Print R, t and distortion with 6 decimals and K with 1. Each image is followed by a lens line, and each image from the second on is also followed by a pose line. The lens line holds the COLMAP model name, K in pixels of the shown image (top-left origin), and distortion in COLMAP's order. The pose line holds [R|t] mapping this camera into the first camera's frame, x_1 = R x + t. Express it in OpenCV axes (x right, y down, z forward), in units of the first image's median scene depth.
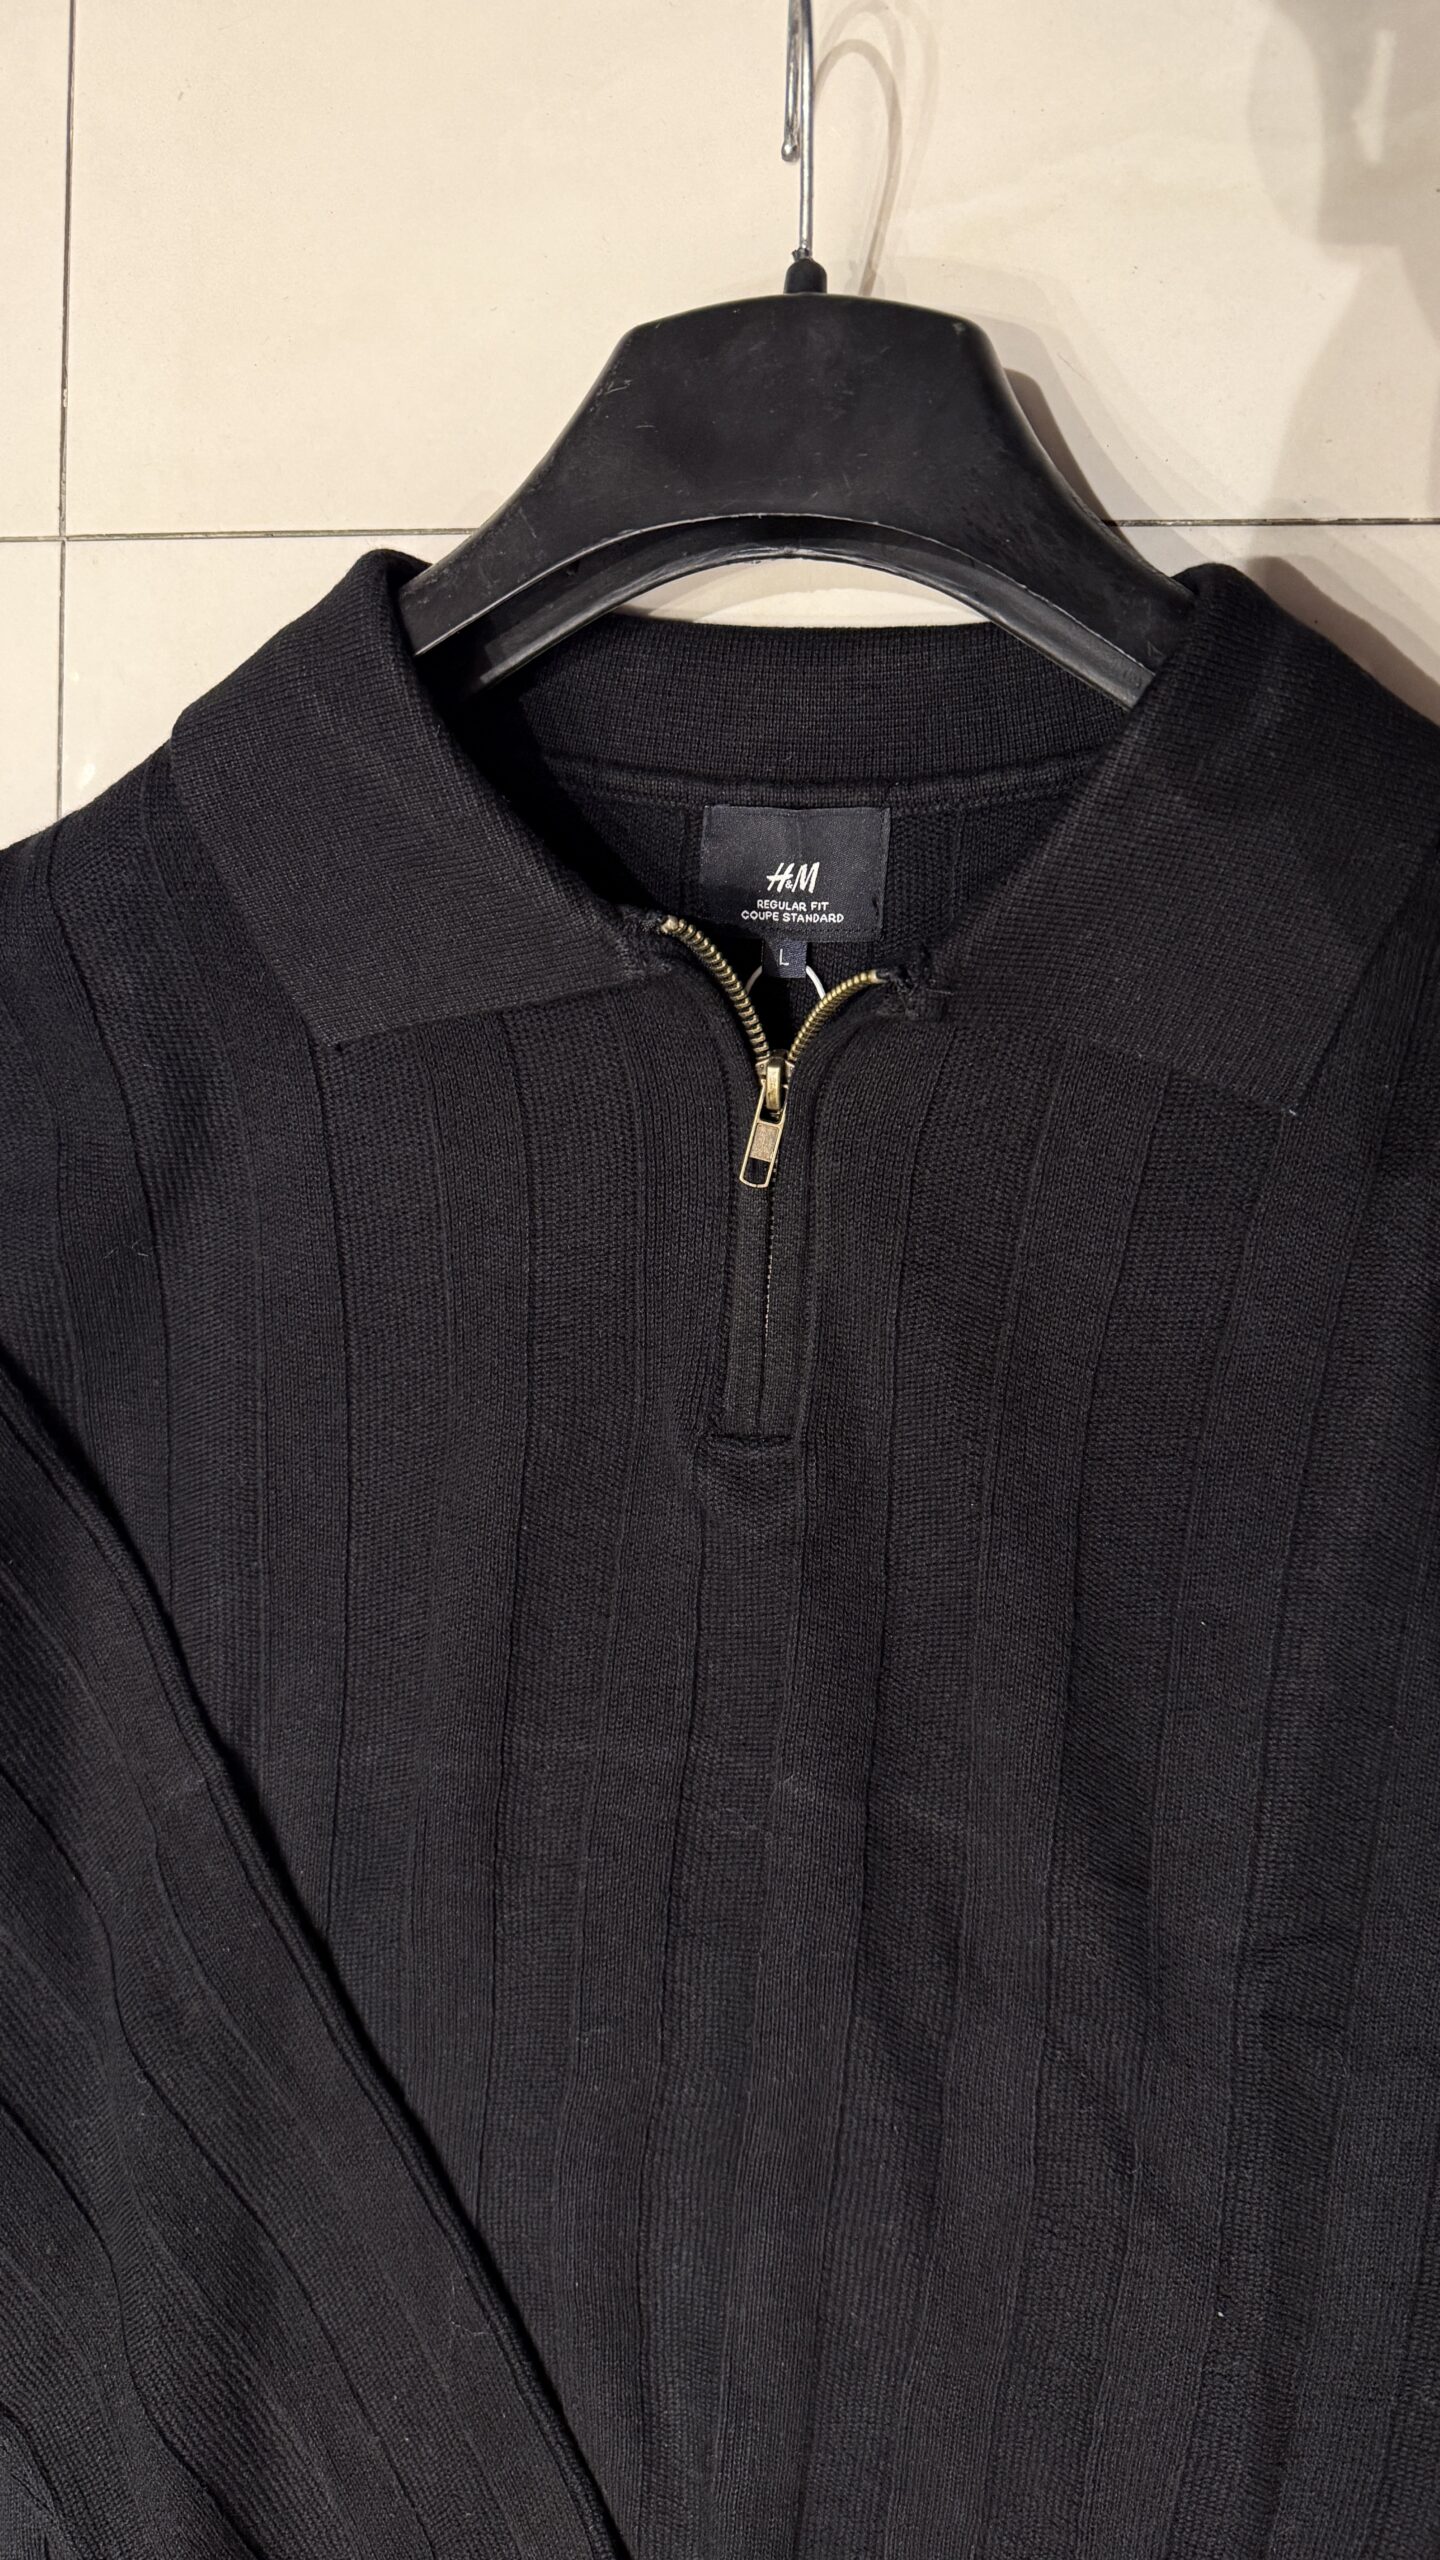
lens RADIAL K [[1762.7, 0, 720.0], [0, 1762.7, 1280.0], [0, 0, 1]] dist [0.078456, -0.141382]
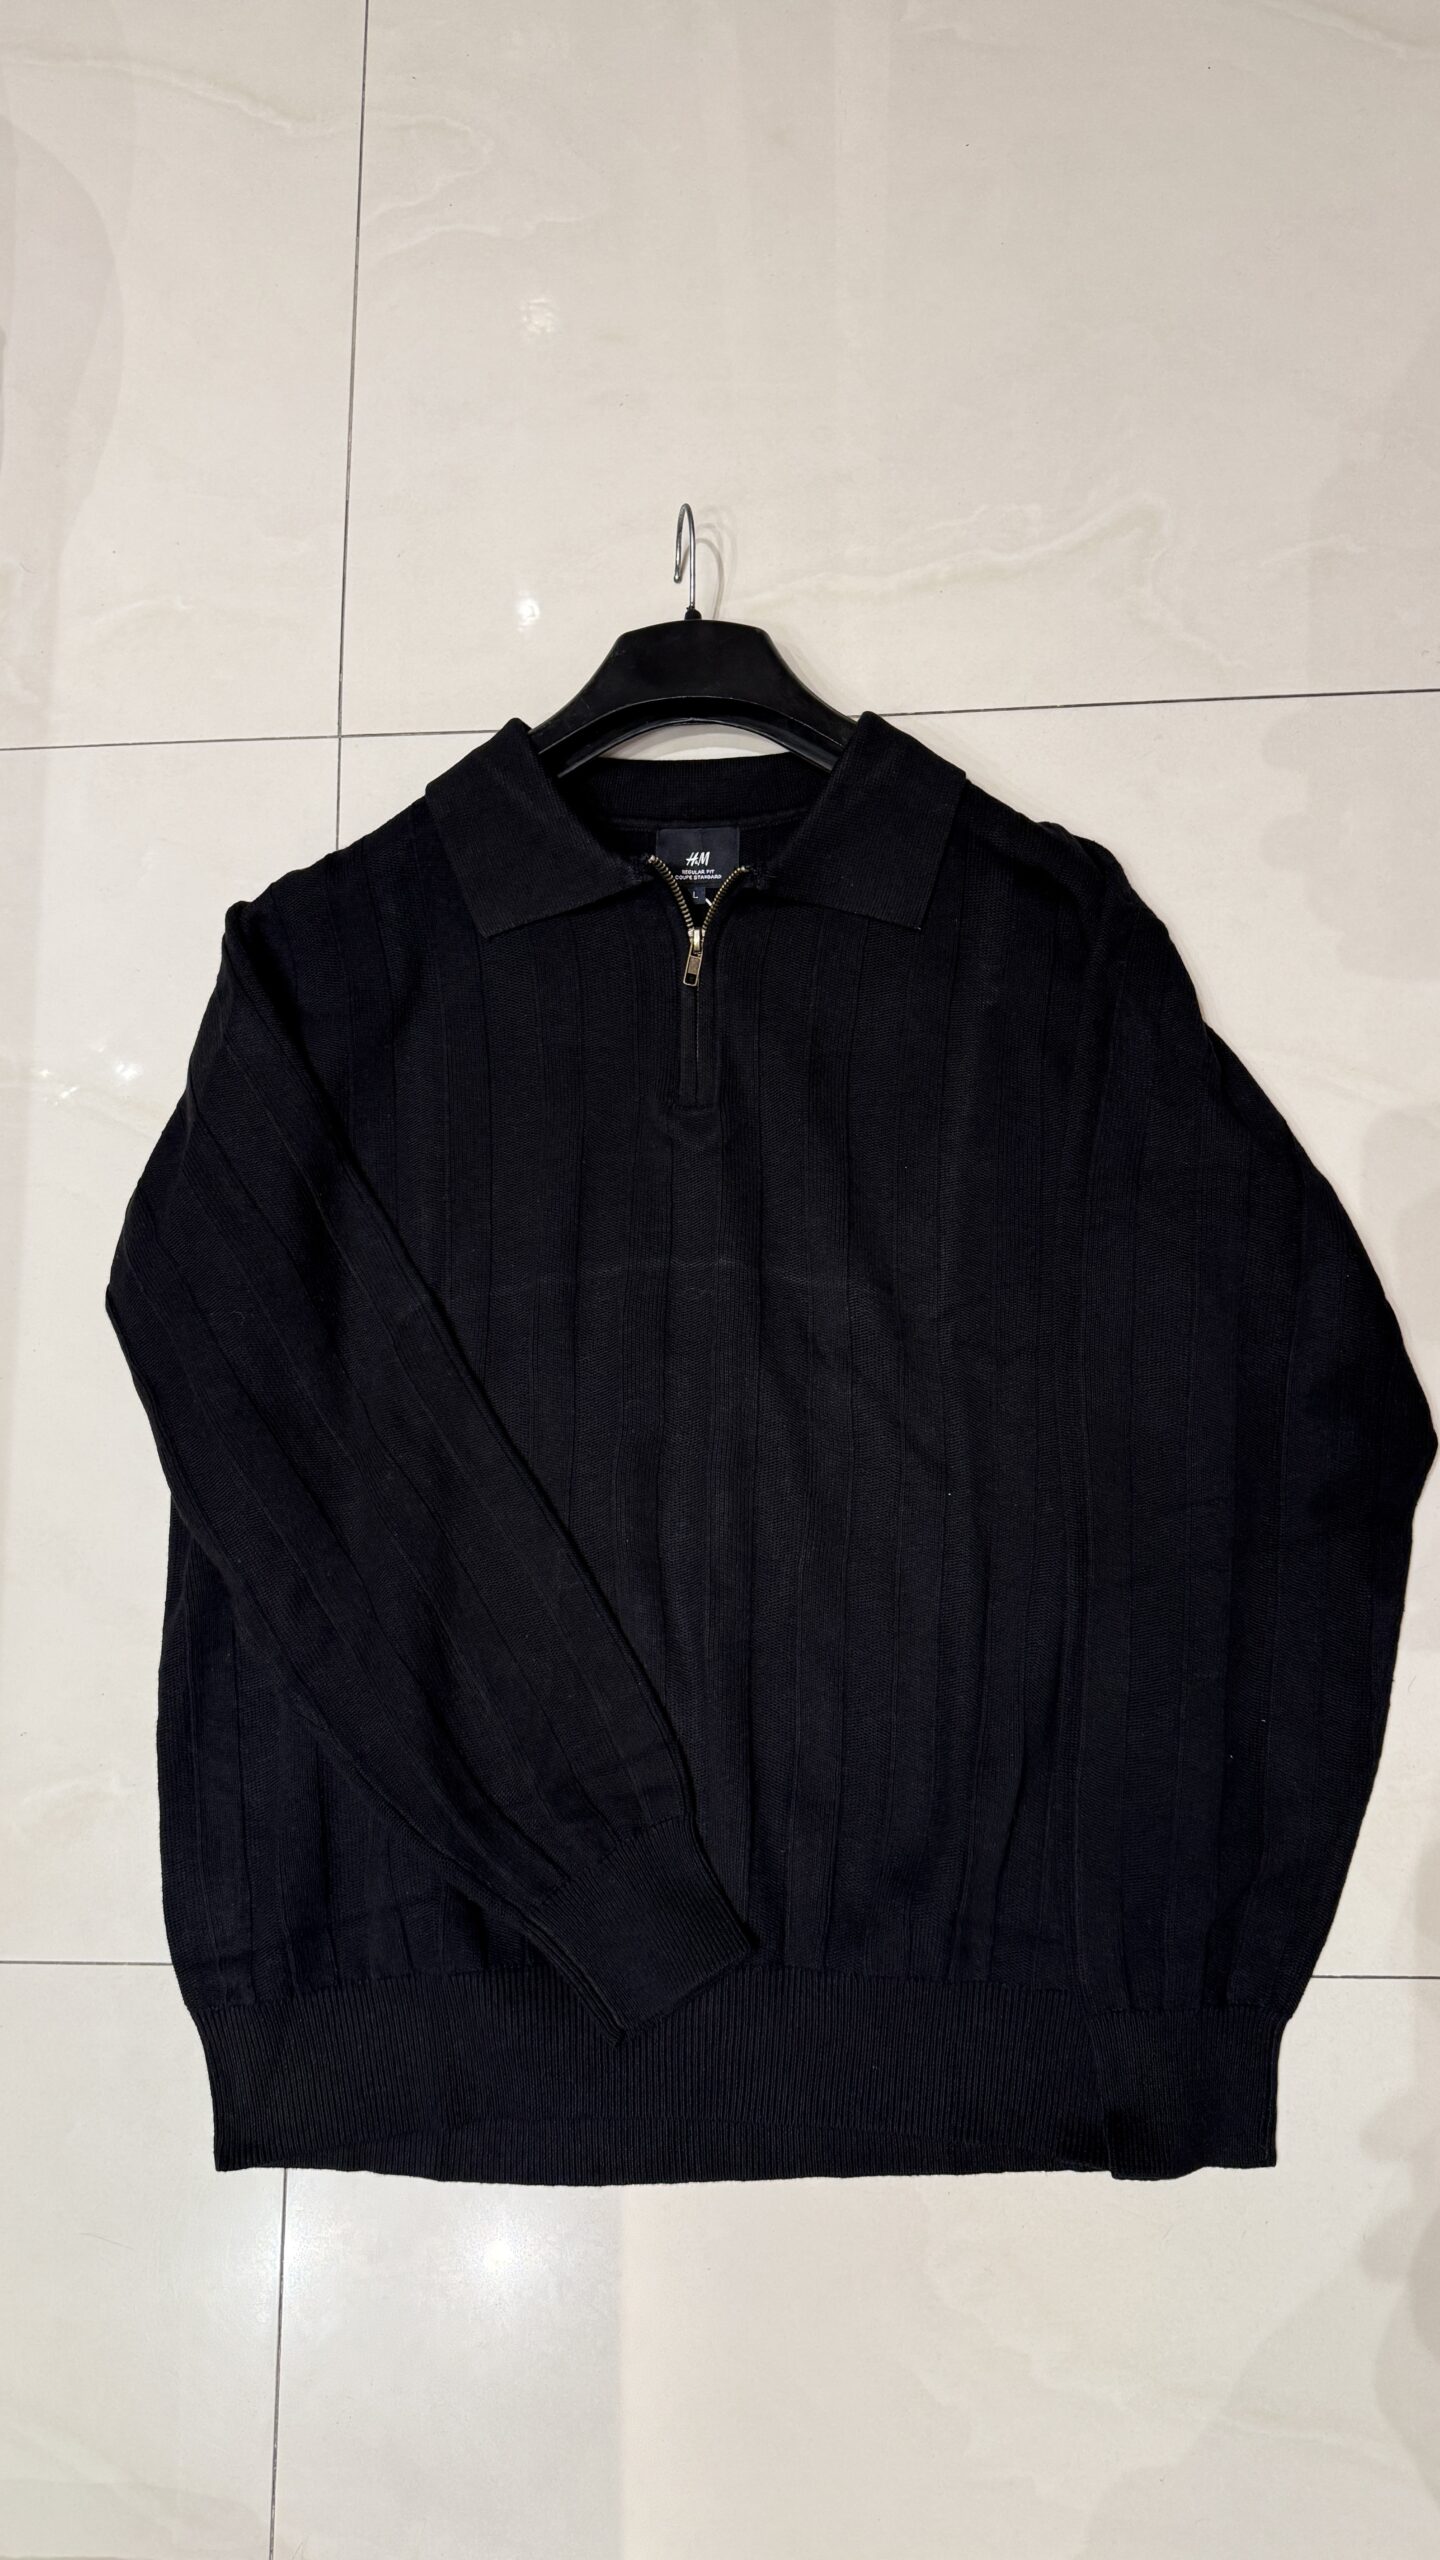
lens RADIAL K [[1762.7, 0, 720.0], [0, 1762.7, 1280.0], [0, 0, 1]] dist [0.078456, -0.141382]
pose [[0.989092, -0.031150, 0.143965, -0.265563], [0.068947, 0.961607, -0.265627, 0.866698], [-0.130164, 0.272655, 0.953266, -0.976994]]
